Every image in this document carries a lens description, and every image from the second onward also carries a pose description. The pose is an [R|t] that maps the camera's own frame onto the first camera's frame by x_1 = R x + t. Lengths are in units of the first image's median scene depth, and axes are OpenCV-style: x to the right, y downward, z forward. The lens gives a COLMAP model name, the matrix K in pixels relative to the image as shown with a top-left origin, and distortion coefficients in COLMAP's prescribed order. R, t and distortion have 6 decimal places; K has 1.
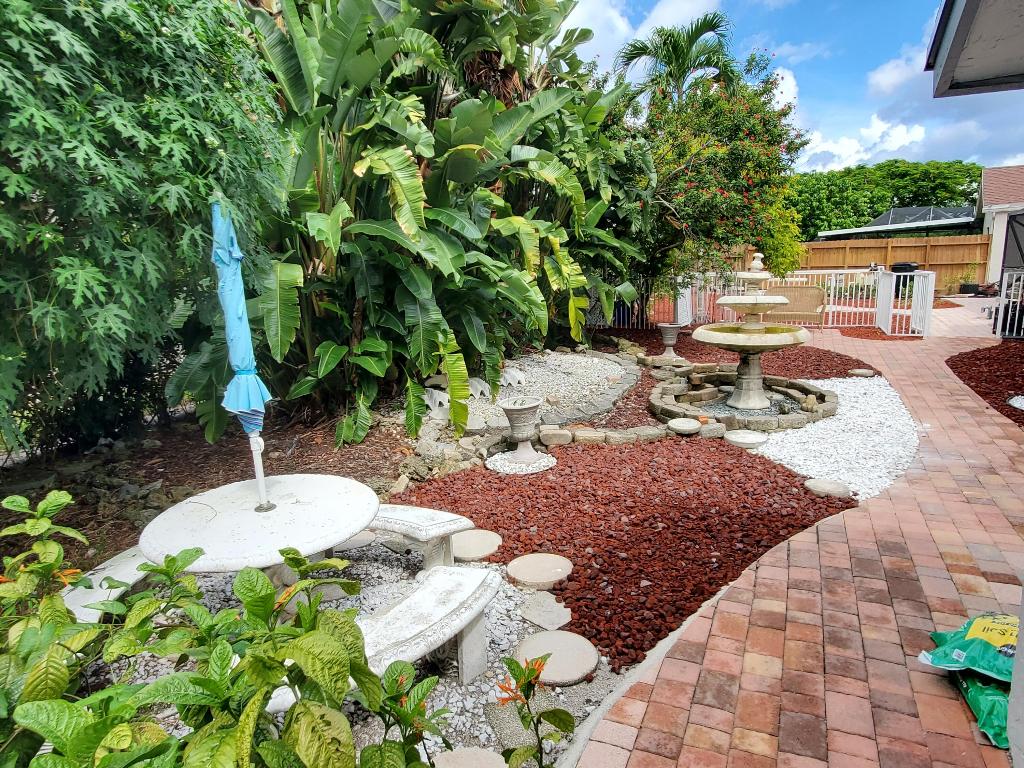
lens RADIAL K [[650.3, 0, 512.0], [0, 650.3, 384.0], [0, 0, 1]] dist [-0.005519, -0.000791]
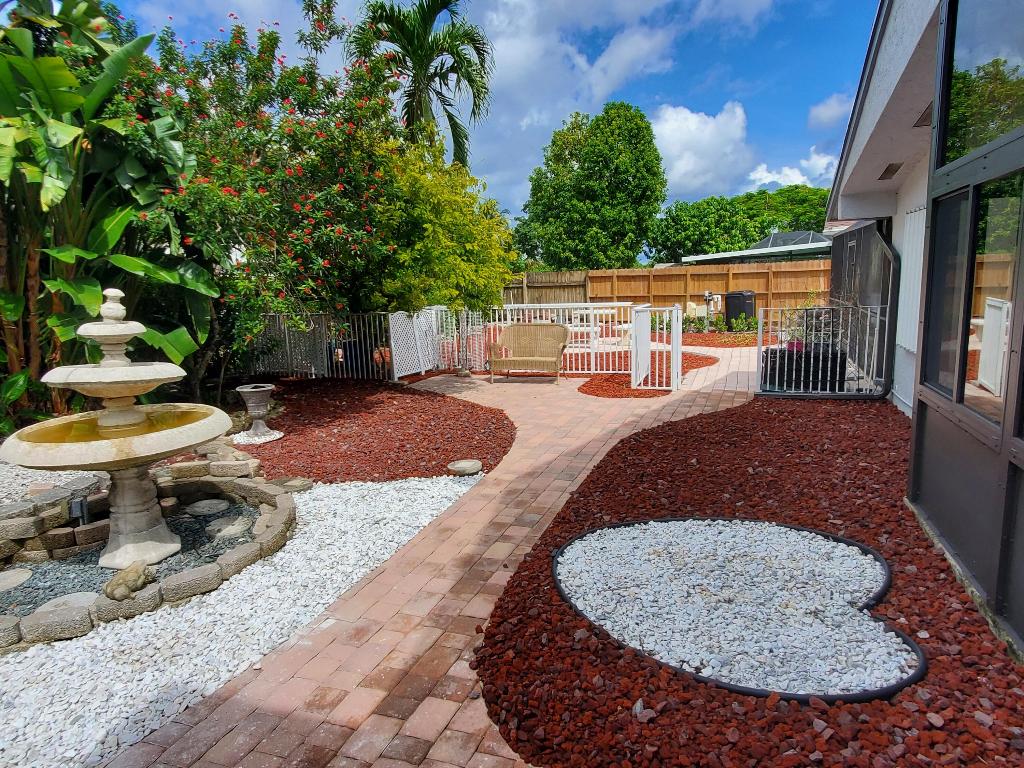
lens RADIAL K [[650.3, 0, 512.0], [0, 650.3, 384.0], [0, 0, 1]] dist [-0.005519, -0.000791]
pose [[0.997722, -0.013227, 0.066157, 0.235051], [0.015883, 0.999082, -0.039788, -0.031760], [-0.065570, 0.040748, 0.997016, 0.147889]]
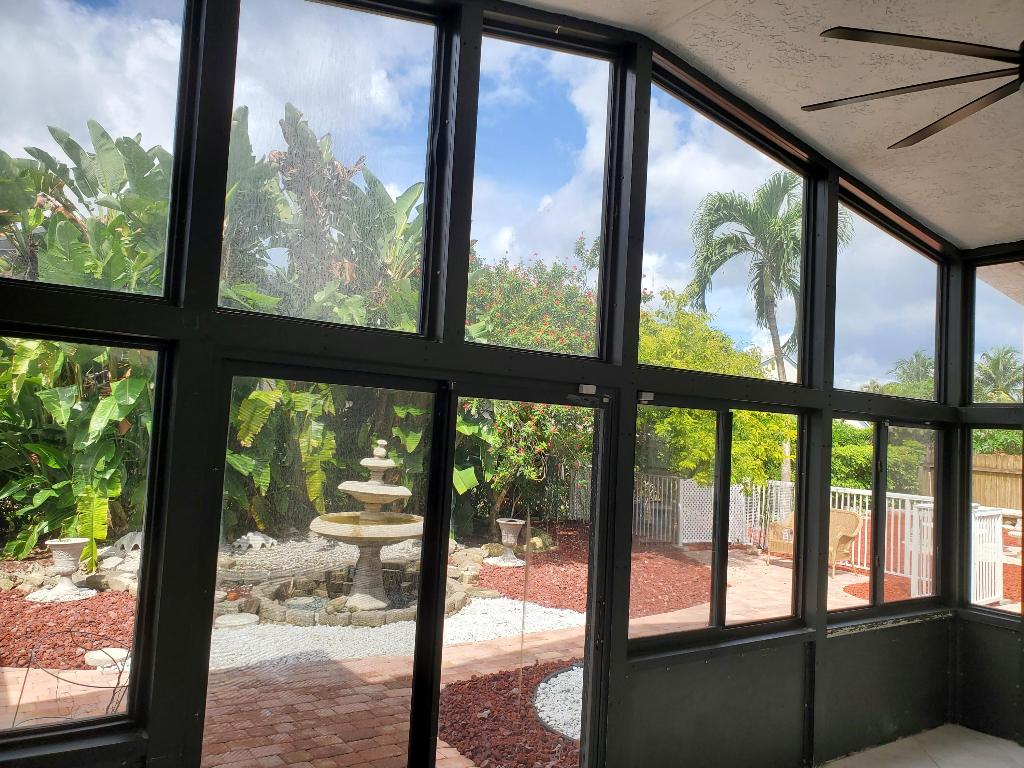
lens RADIAL K [[813.2, 0, 512.0], [0, 813.2, 384.0], [0, 0, 1]] dist [0.034364, -0.004560]
pose [[0.841348, 0.048331, -0.538328, 0.402311], [-0.182018, 0.963153, -0.198004, -0.027155], [0.508923, 0.264576, 0.819144, 0.037747]]
